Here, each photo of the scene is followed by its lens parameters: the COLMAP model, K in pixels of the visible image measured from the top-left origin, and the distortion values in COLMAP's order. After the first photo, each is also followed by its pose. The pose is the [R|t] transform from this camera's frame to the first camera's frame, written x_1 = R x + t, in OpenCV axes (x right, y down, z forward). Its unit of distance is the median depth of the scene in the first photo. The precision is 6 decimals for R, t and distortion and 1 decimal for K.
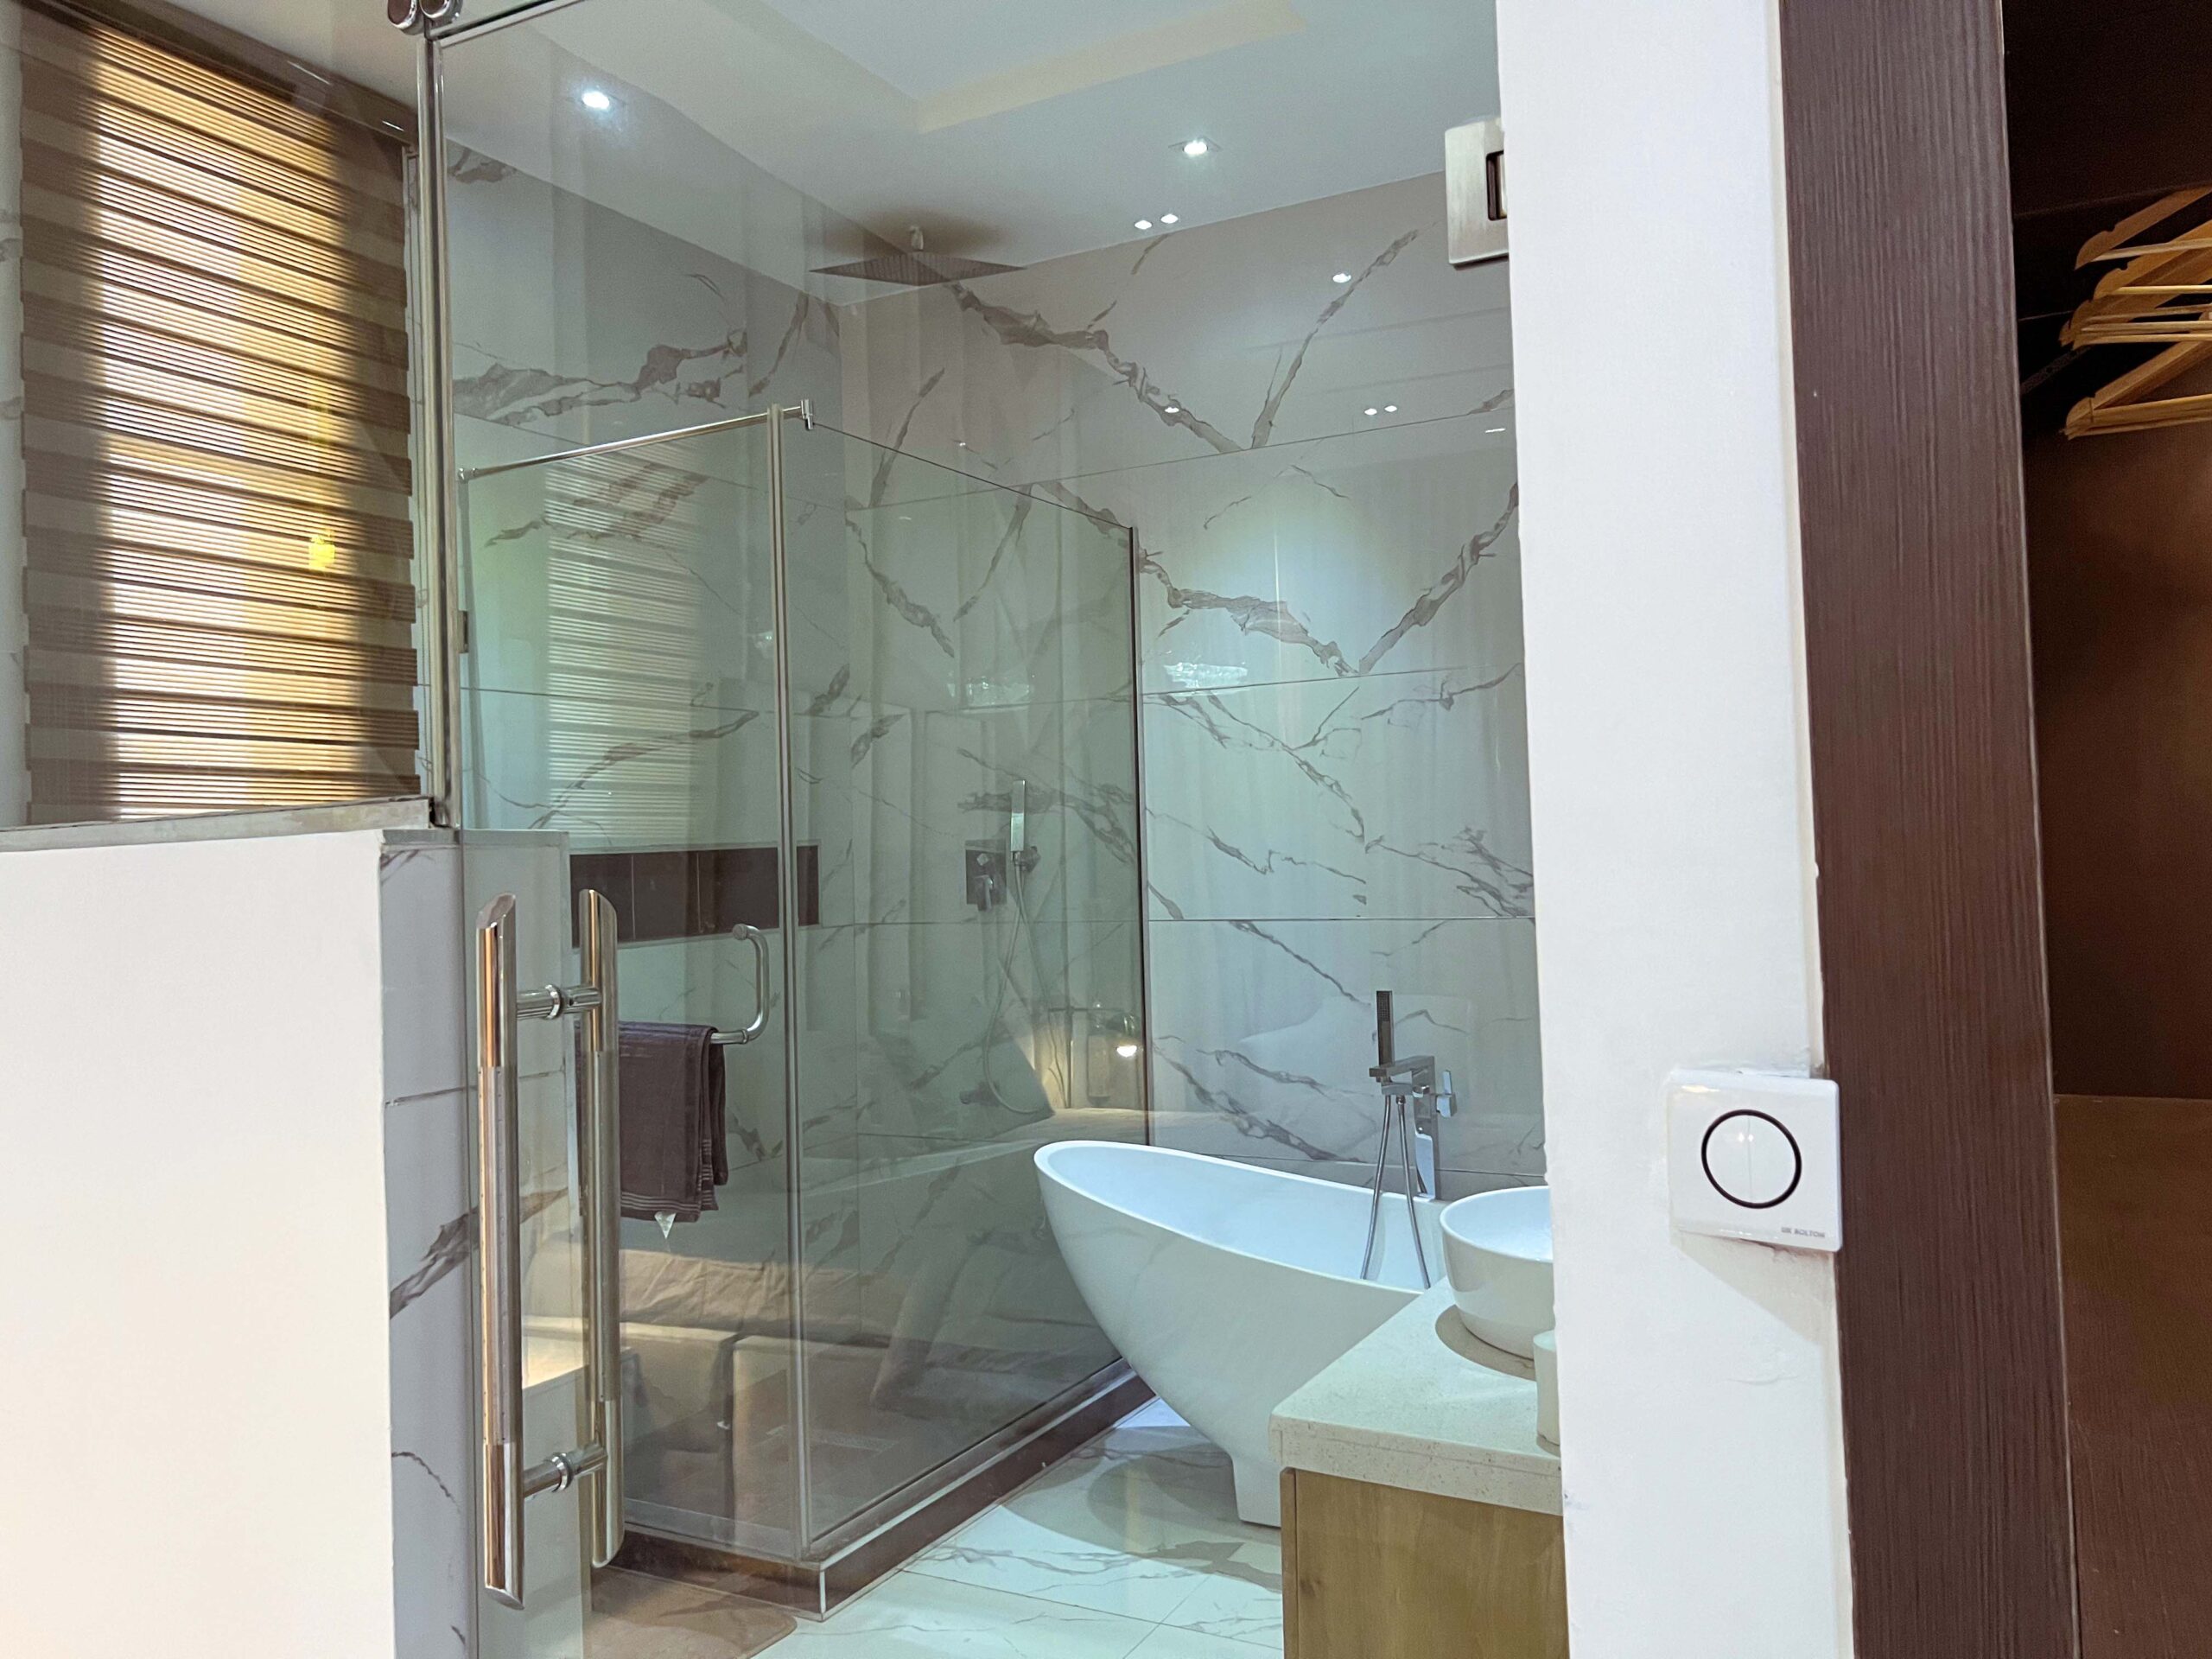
lens RADIAL K [[1666.6, 0, 1100.5], [0, 1666.6, 833.2], [0, 0, 1]] dist [0.041302, -0.050343]
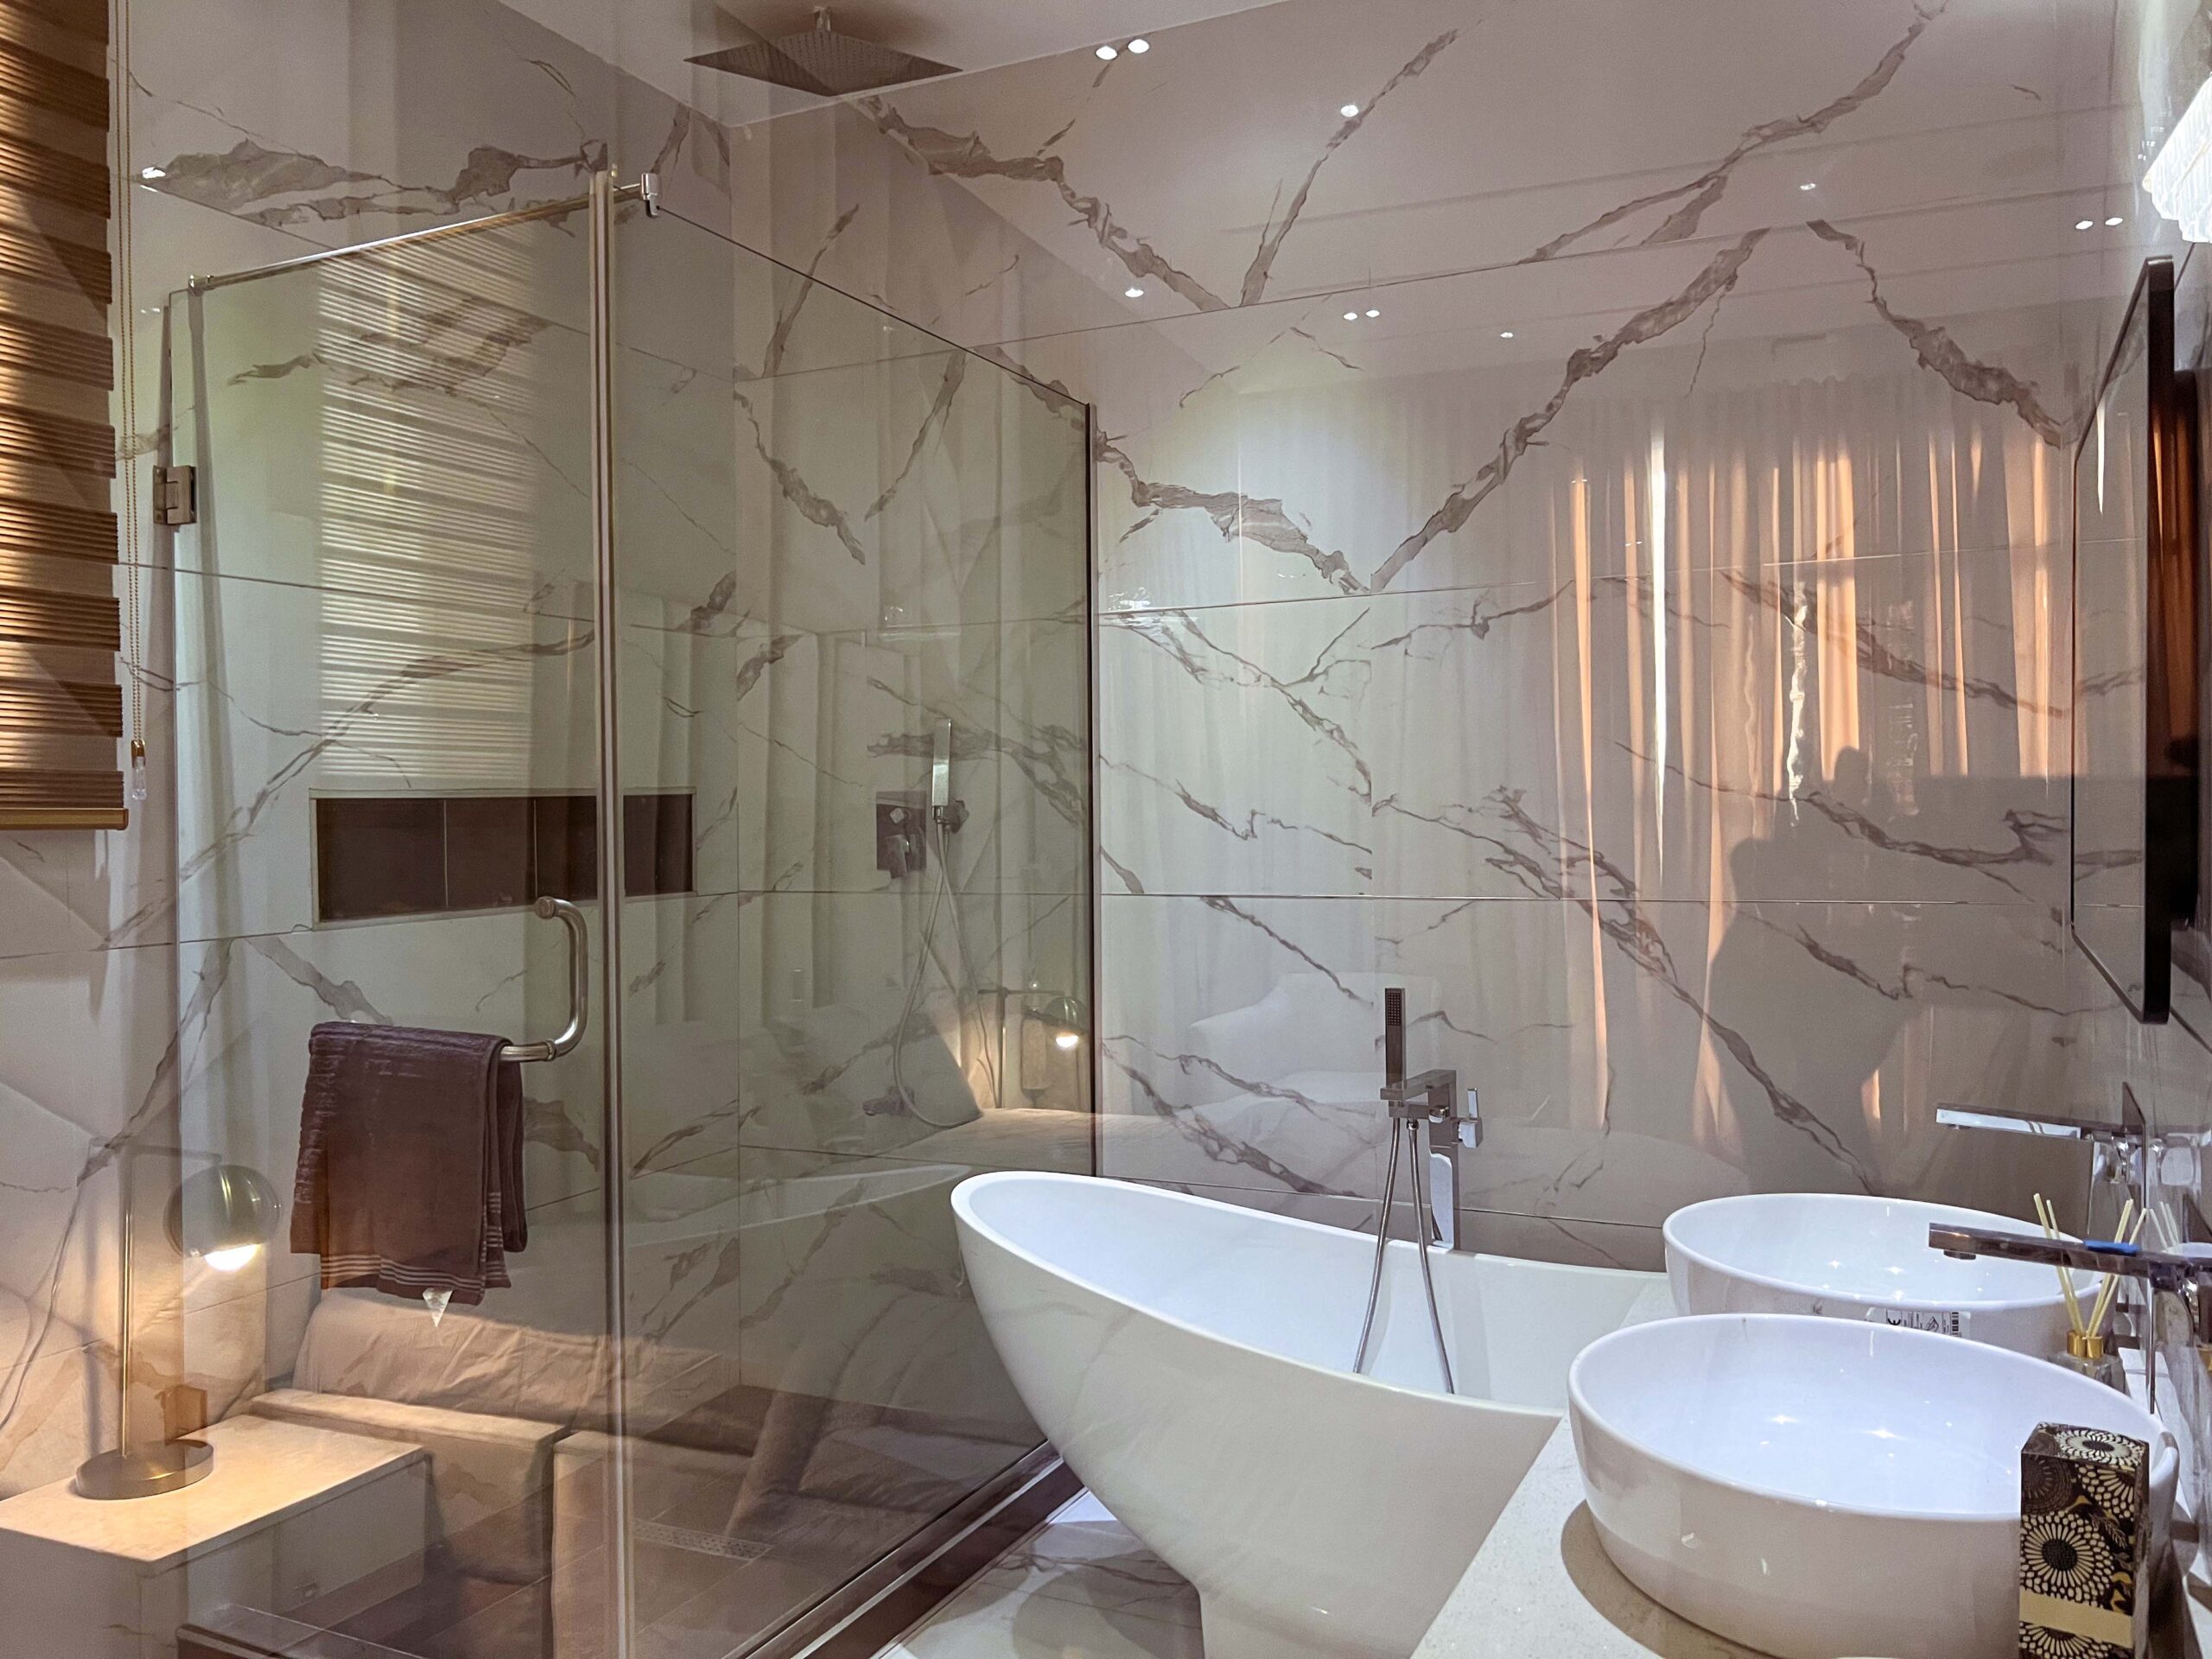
lens RADIAL K [[1666.6, 0, 1118.9], [0, 1666.6, 851.2], [0, 0, 1]] dist [0.041302, -0.050343]
pose [[0.998701, 0.017716, 0.047773, -0.001402], [-0.019345, 0.999240, 0.033843, 0.004116], [-0.047137, -0.034723, 0.998285, 0.199235]]
